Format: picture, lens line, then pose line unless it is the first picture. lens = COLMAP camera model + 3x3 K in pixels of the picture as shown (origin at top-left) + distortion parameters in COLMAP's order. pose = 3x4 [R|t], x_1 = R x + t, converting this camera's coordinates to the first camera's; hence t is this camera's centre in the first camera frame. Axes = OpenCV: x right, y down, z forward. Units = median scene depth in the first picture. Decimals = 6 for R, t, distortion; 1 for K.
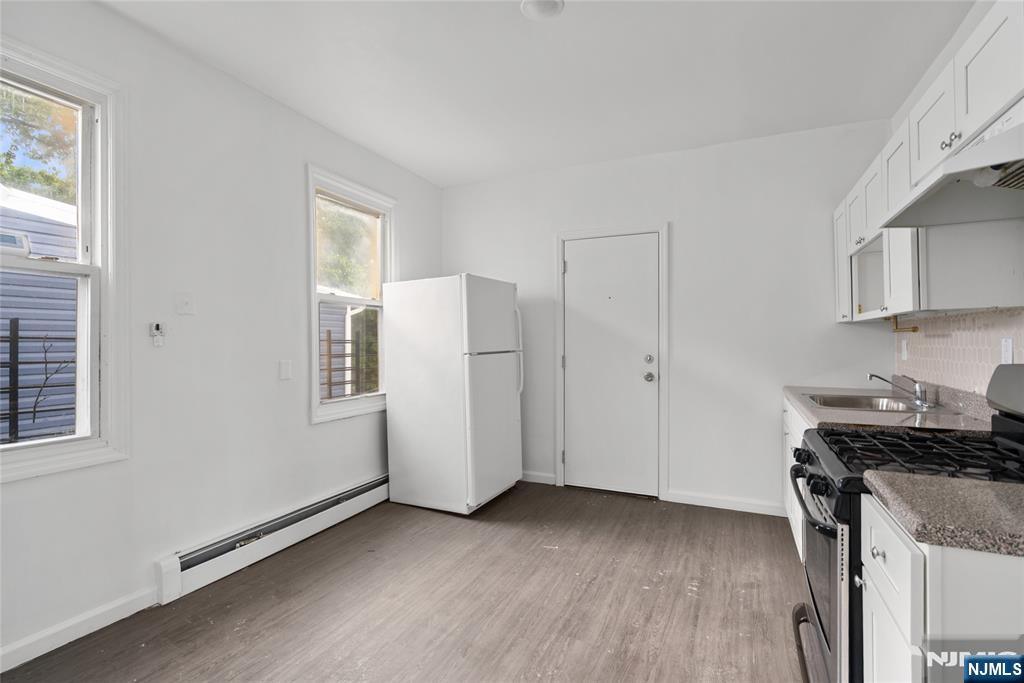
lens RADIAL K [[471.1, 0, 511.7], [0, 471.1, 345.4], [0, 0, 1]] dist [-0.001513, 0.000174]
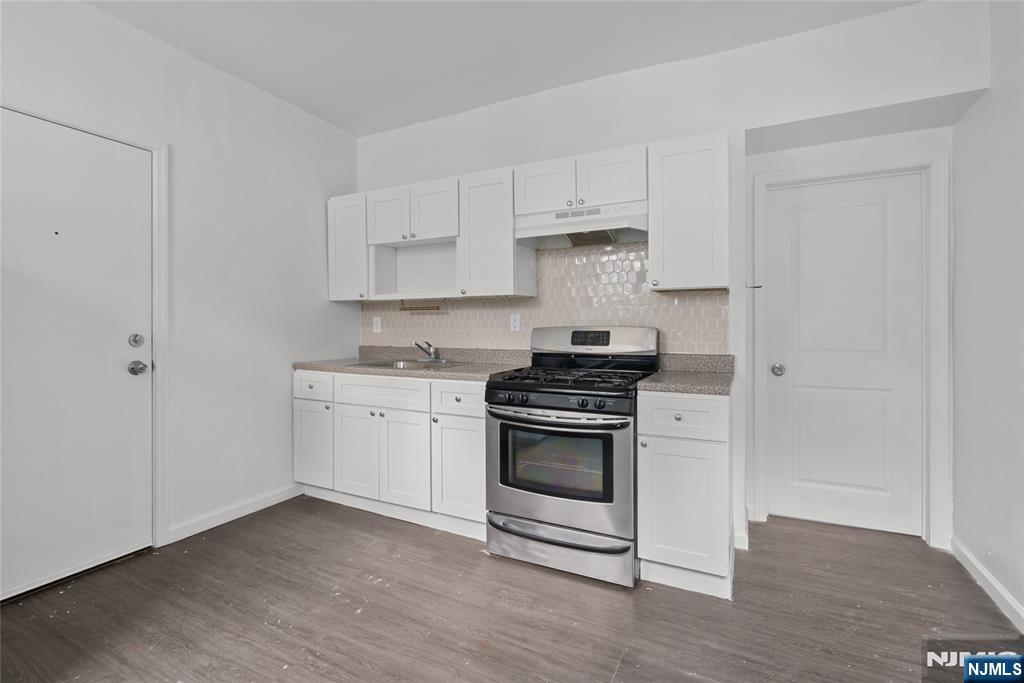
lens RADIAL K [[473.5, 0, 510.8], [0, 473.5, 327.5], [0, 0, 1]] dist [-0.002745, 0.000329]
pose [[0.028648, 0.001433, 0.999589, -0.400371], [0.011290, 0.999935, -0.001757, 0.020948], [-0.999526, 0.011336, 0.028630, 0.537289]]
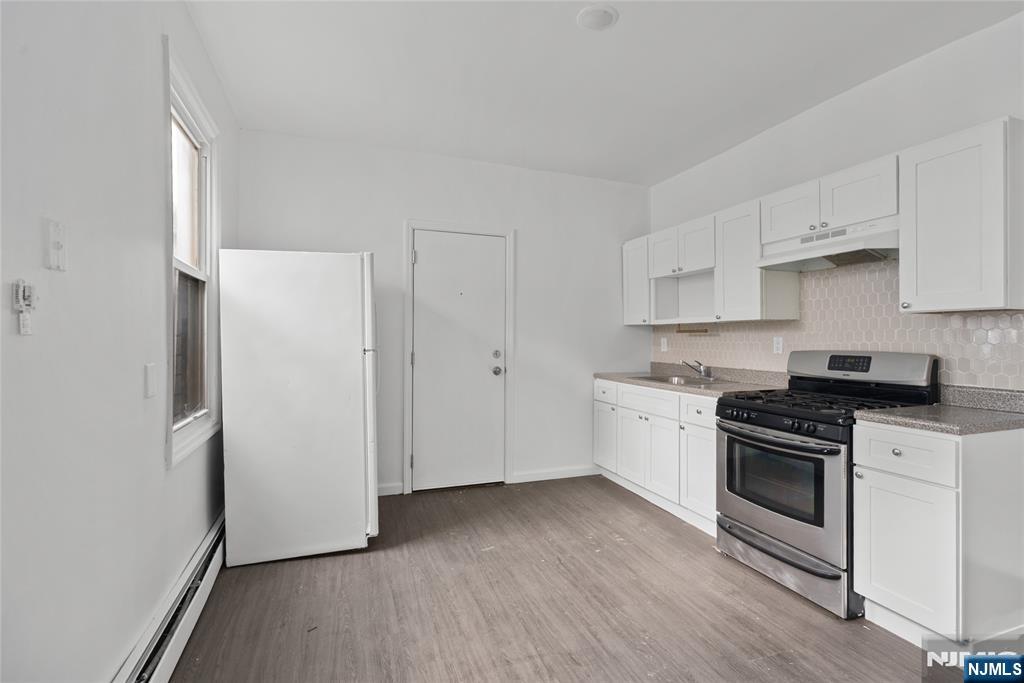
lens RADIAL K [[478.9, 0, 510.3], [0, 478.9, 337.4], [0, 0, 1]] dist [0.001189, 0.000500]
pose [[0.704826, 0.010229, 0.709307, -0.532083], [-0.000760, 0.999906, -0.013664, 0.007122], [-0.709380, 0.009092, 0.704767, 0.244640]]
